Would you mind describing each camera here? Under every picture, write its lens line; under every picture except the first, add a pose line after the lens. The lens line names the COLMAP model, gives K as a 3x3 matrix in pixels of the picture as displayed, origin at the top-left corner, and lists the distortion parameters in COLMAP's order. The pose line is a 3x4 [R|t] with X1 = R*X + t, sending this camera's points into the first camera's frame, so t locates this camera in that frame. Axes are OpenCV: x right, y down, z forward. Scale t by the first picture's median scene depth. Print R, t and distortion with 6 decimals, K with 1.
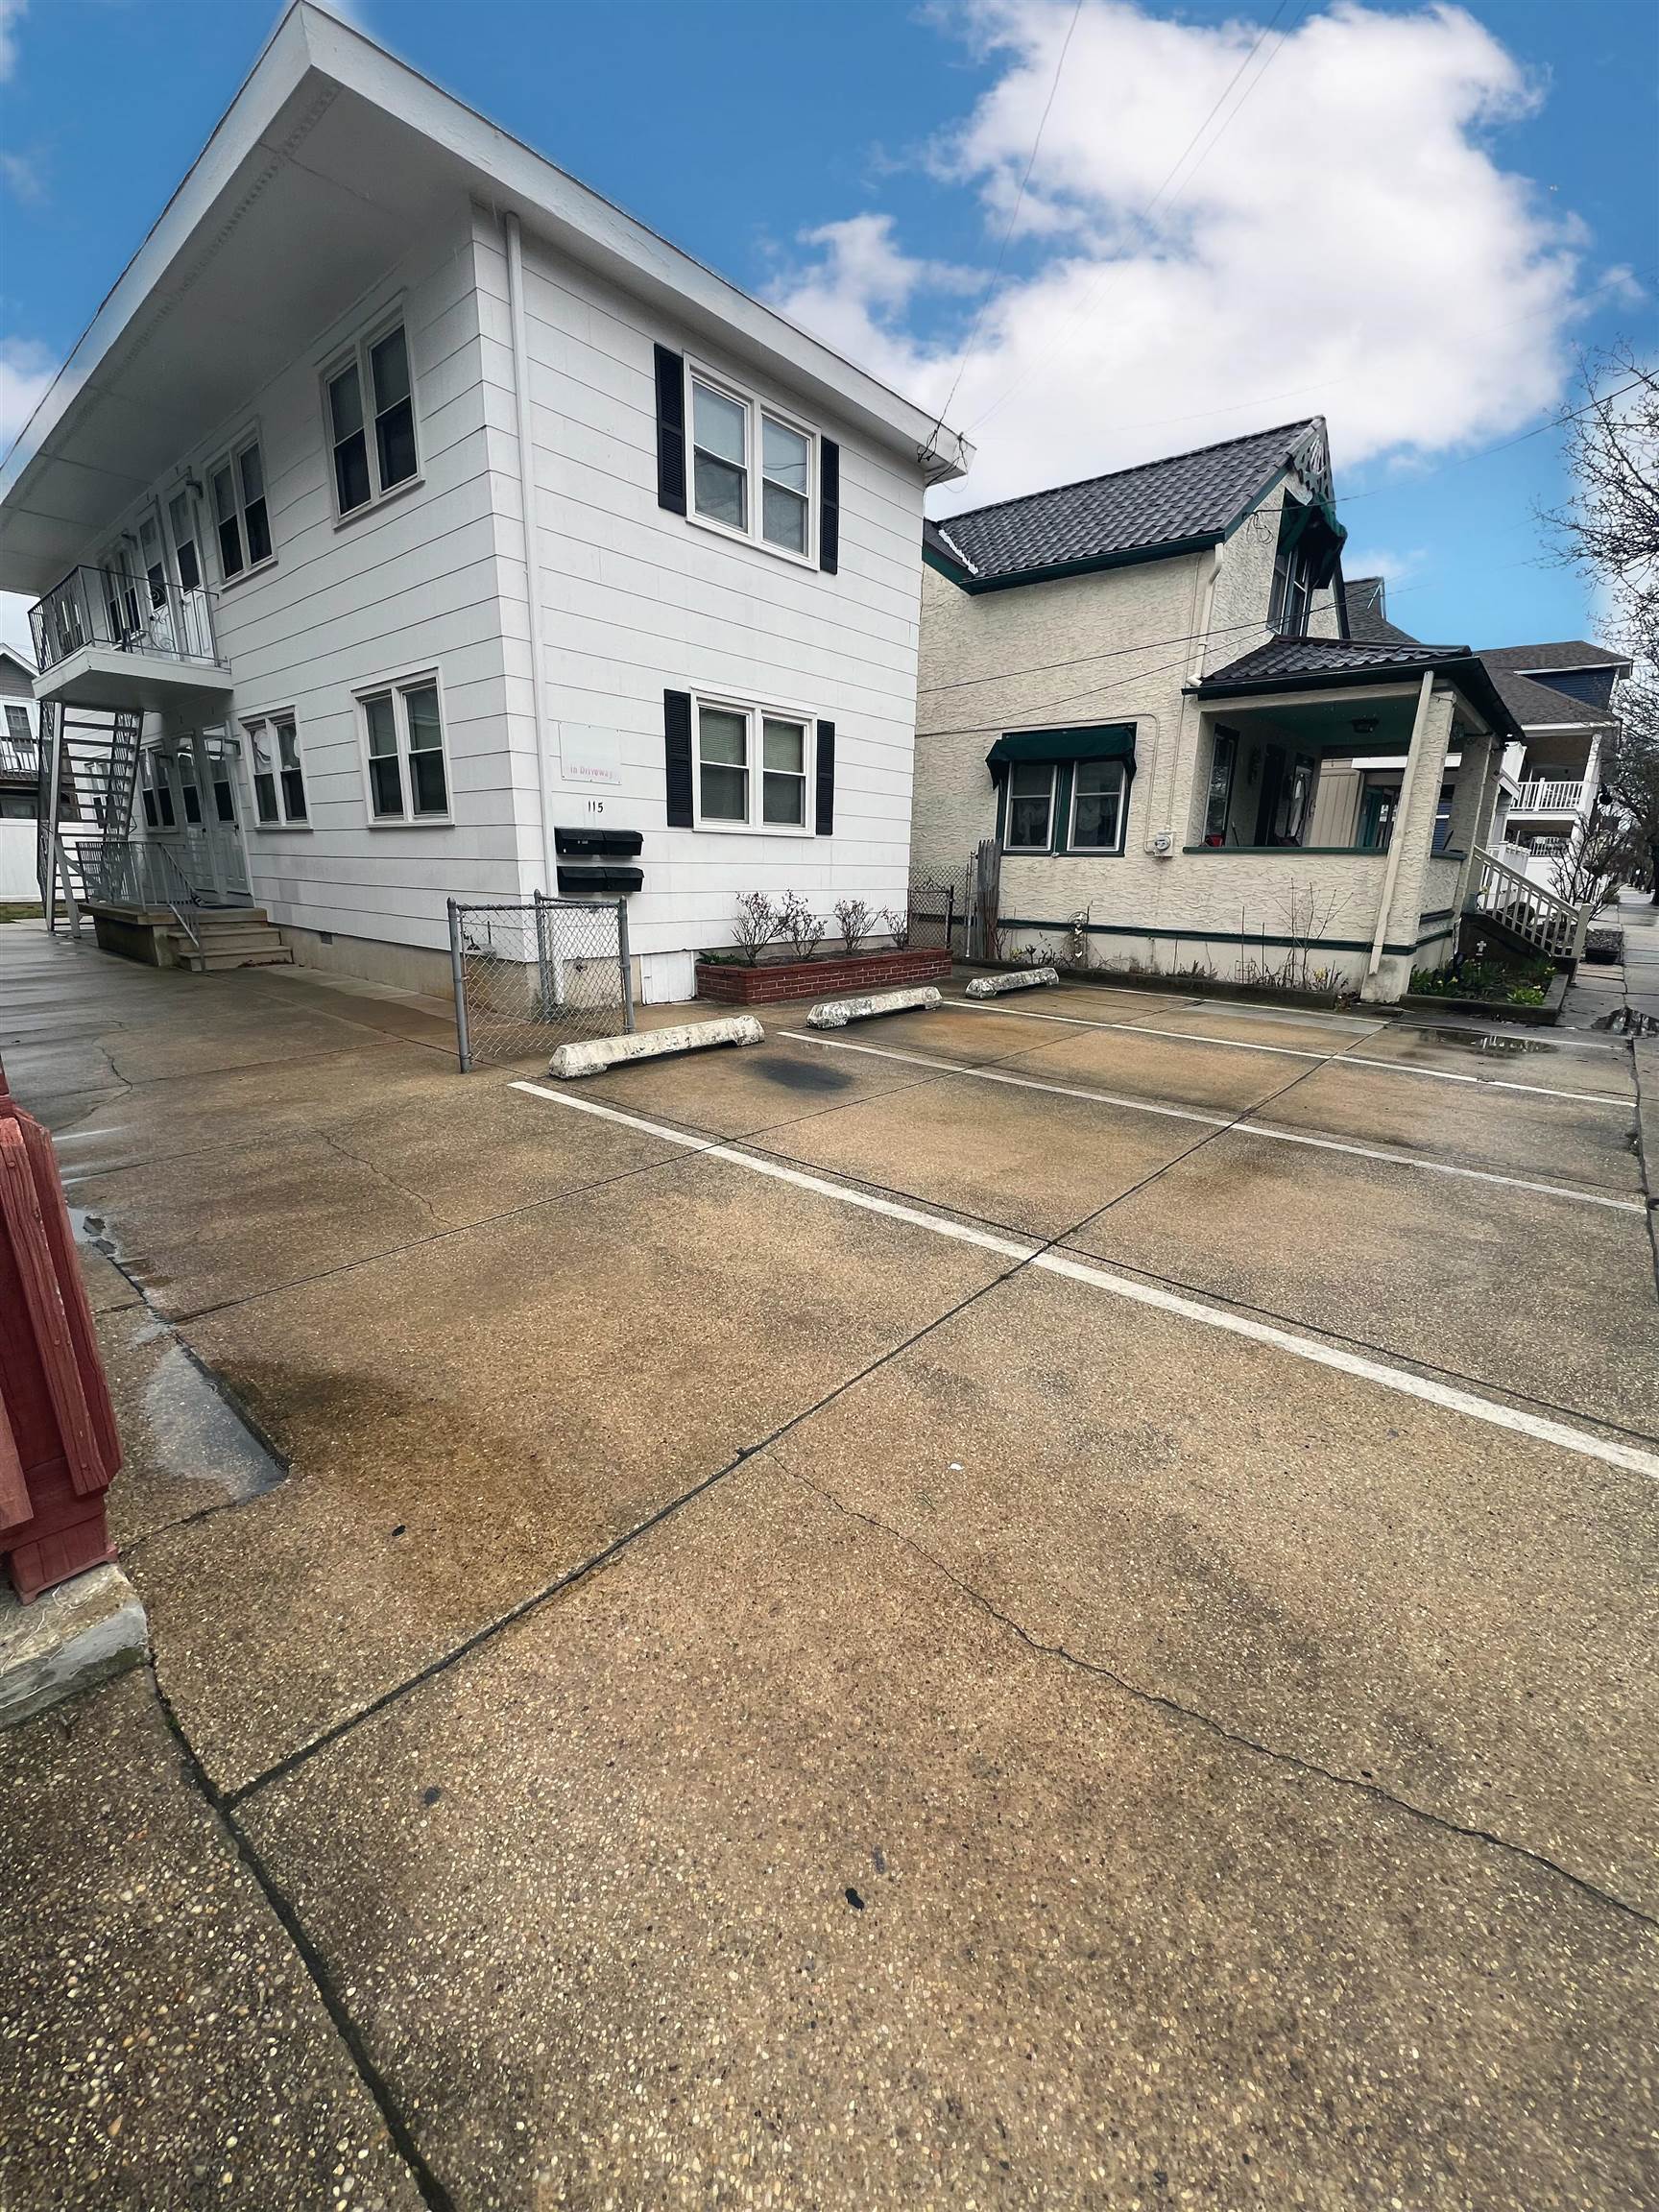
lens RADIAL K [[876.7, 0, 819.3], [0, 876.7, 1096.8], [0, 0, 1]] dist [-0.002422, -0.000171]
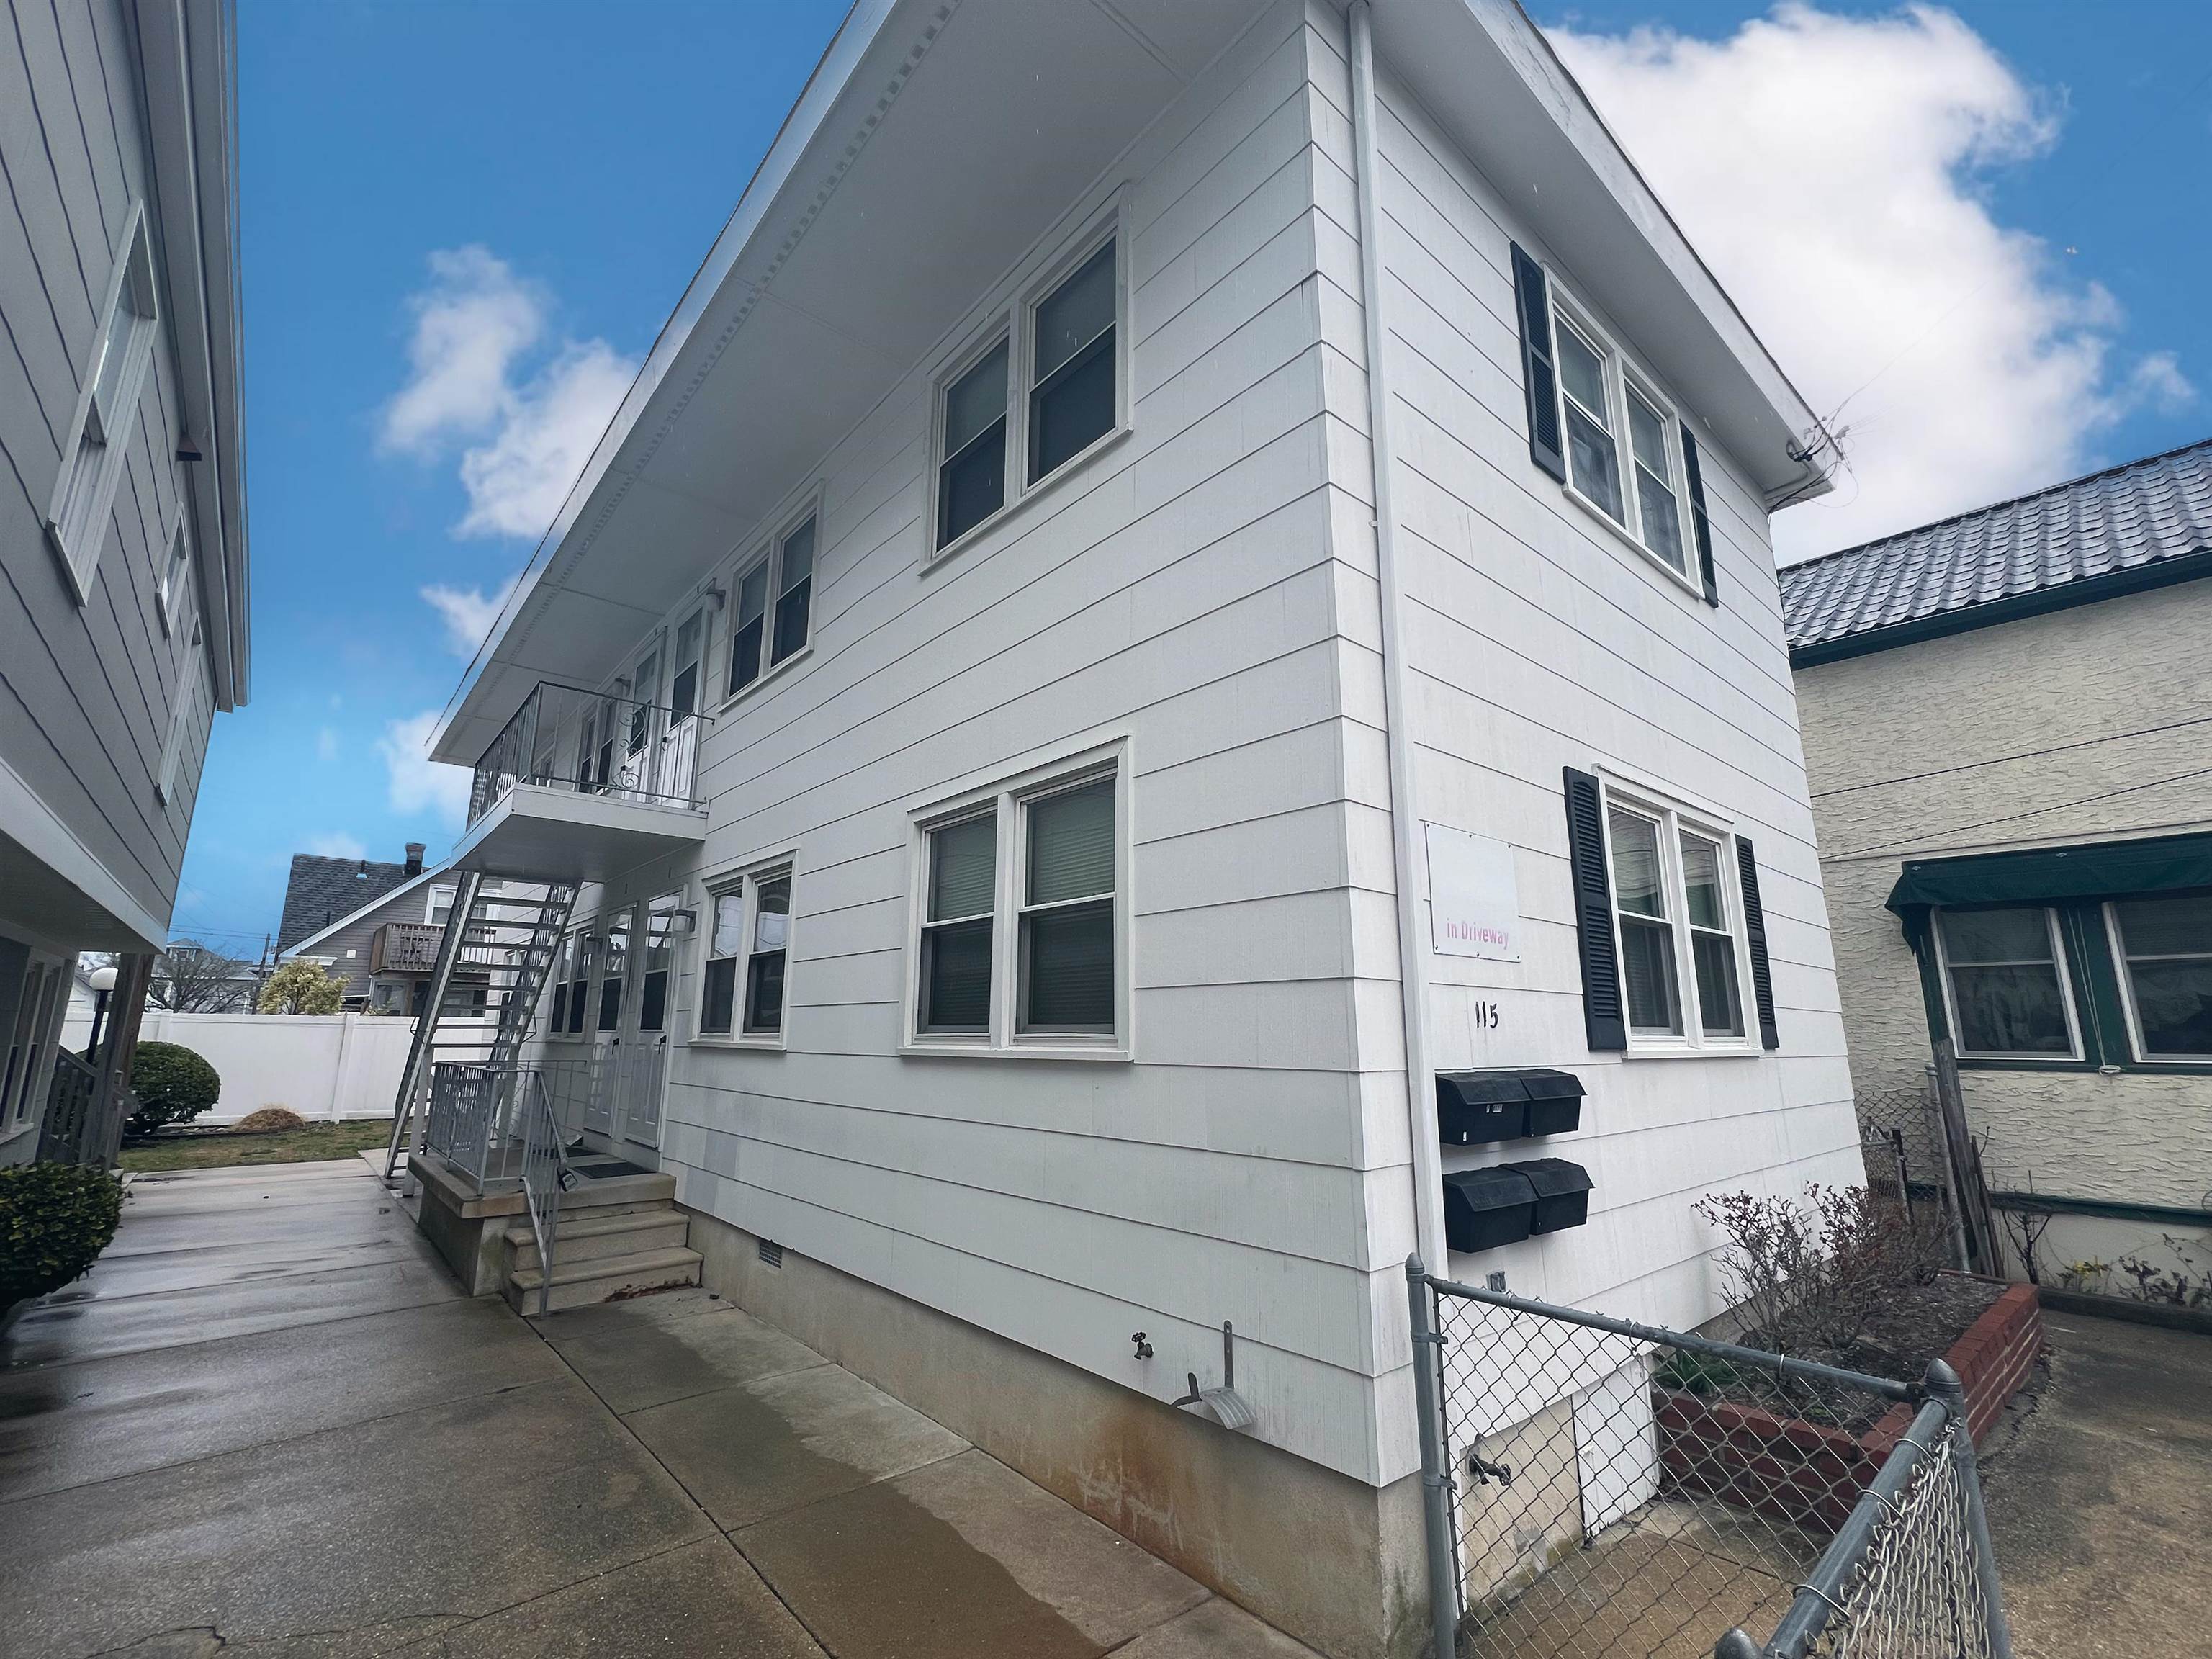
lens RADIAL K [[968.3, 0, 1104.8], [0, 968.3, 826.3], [0, 0, 1]] dist [-0.003030, -0.000016]
pose [[0.989094, -0.043962, -0.140571, -0.271810], [-0.025448, 0.889054, -0.457095, -0.148748], [0.145070, 0.455687, 0.878239, 0.402660]]
